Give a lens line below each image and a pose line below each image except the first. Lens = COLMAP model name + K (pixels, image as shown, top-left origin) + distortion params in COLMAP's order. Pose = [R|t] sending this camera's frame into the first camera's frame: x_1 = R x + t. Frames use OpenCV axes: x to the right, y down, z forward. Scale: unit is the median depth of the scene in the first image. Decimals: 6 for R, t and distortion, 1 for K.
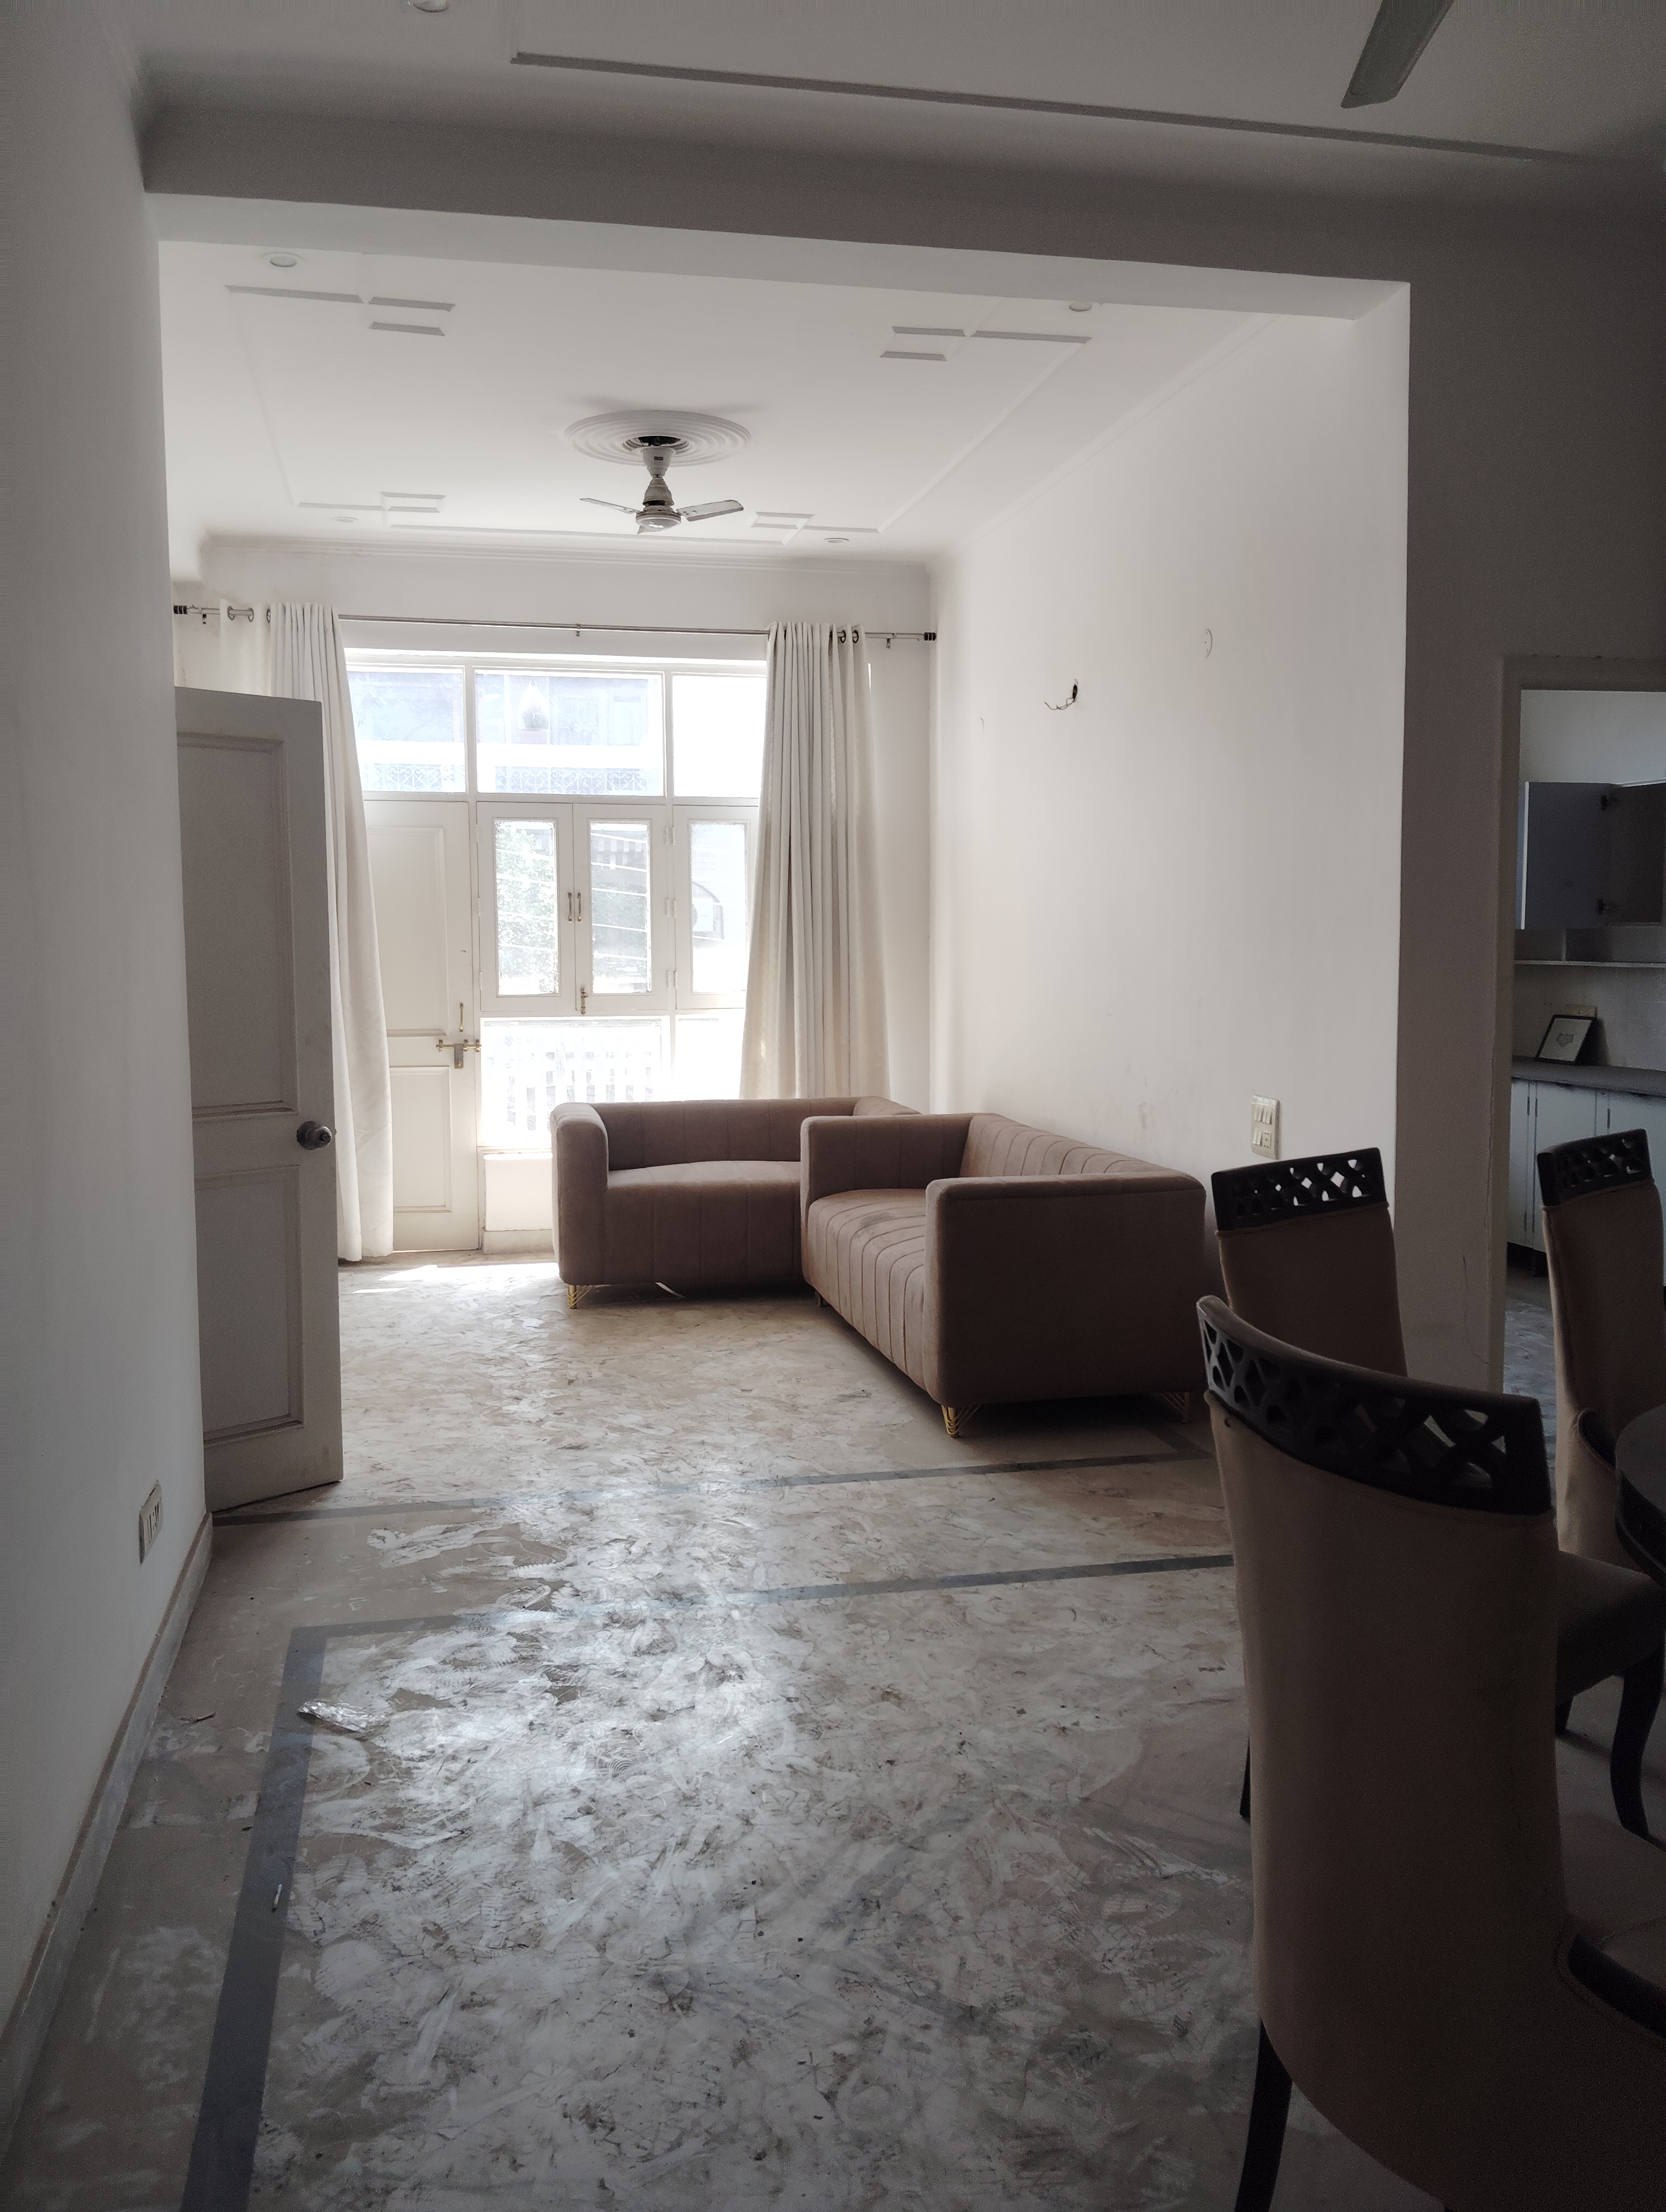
lens RADIAL K [[1825.0, 0, 835.3], [0, 1825.0, 1107.3], [0, 0, 1]] dist [0.084996, -0.172707]
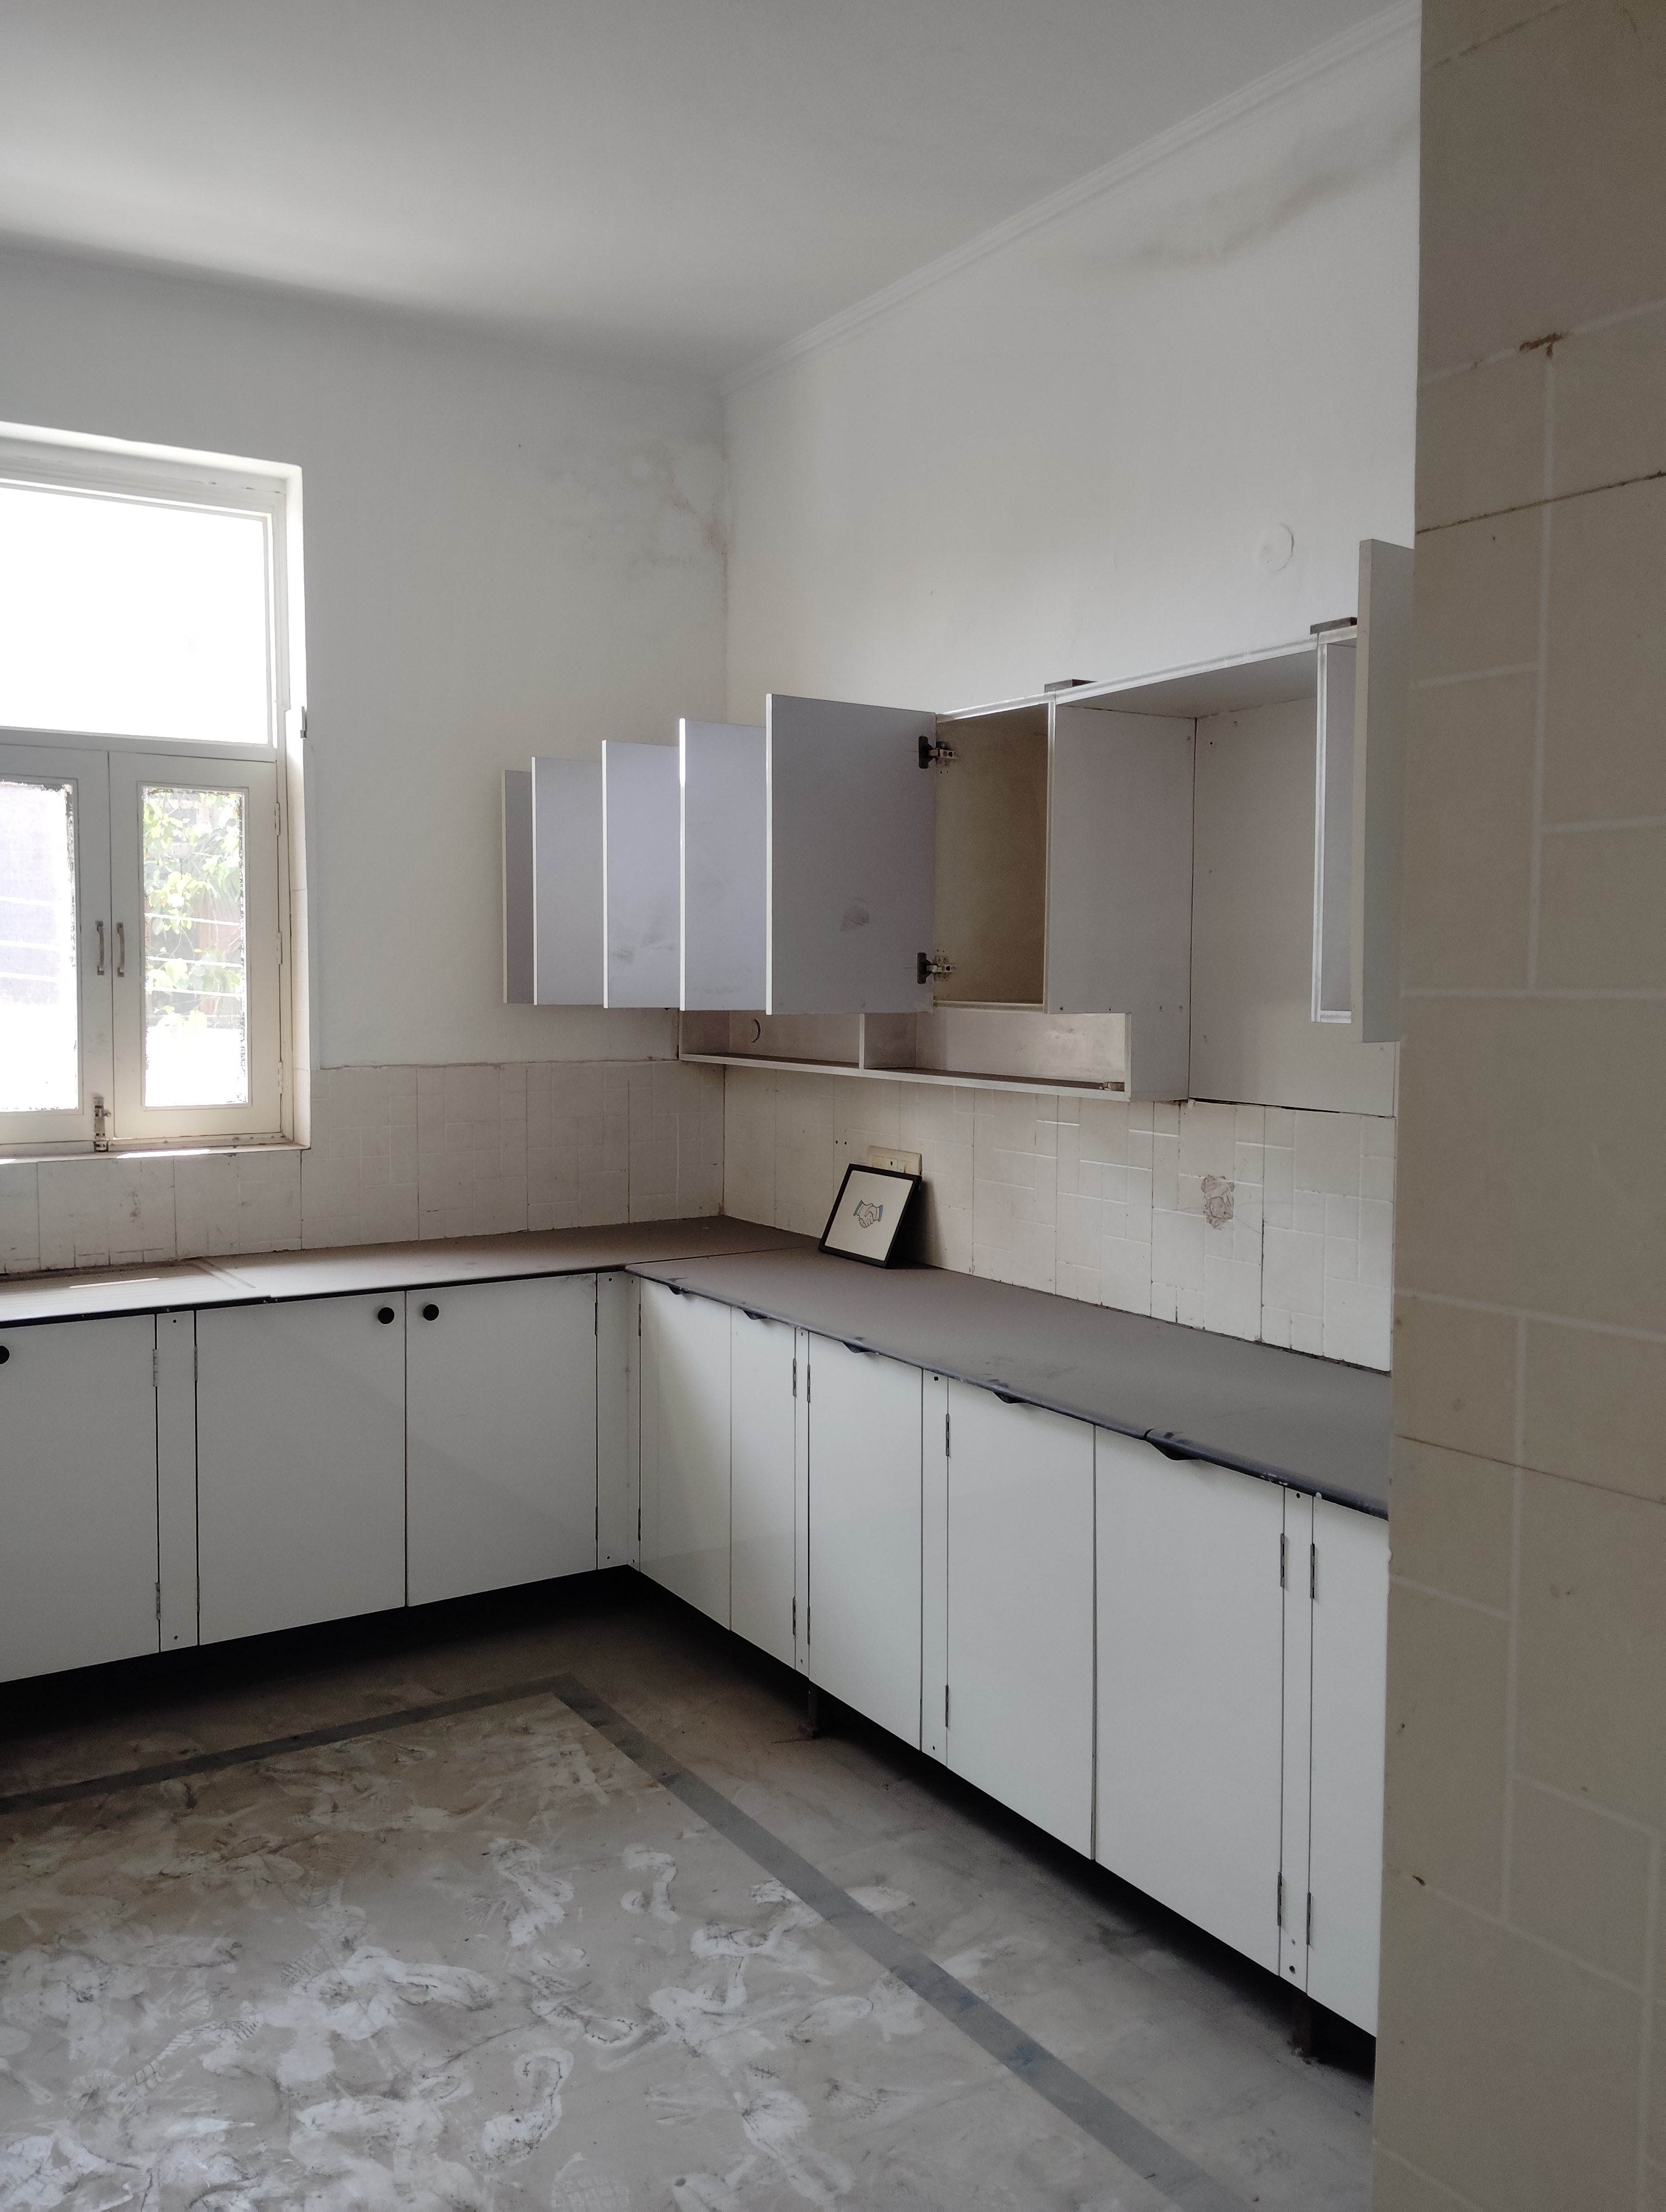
lens RADIAL K [[1825.0, 0, 833.4], [0, 1825.0, 1103.8], [0, 0, 1]] dist [0.084996, -0.172707]
pose [[0.942423, -0.007564, 0.334337, 0.213007], [0.020549, 0.999165, -0.035318, -0.052029], [-0.333790, 0.040155, 0.941792, 0.510526]]
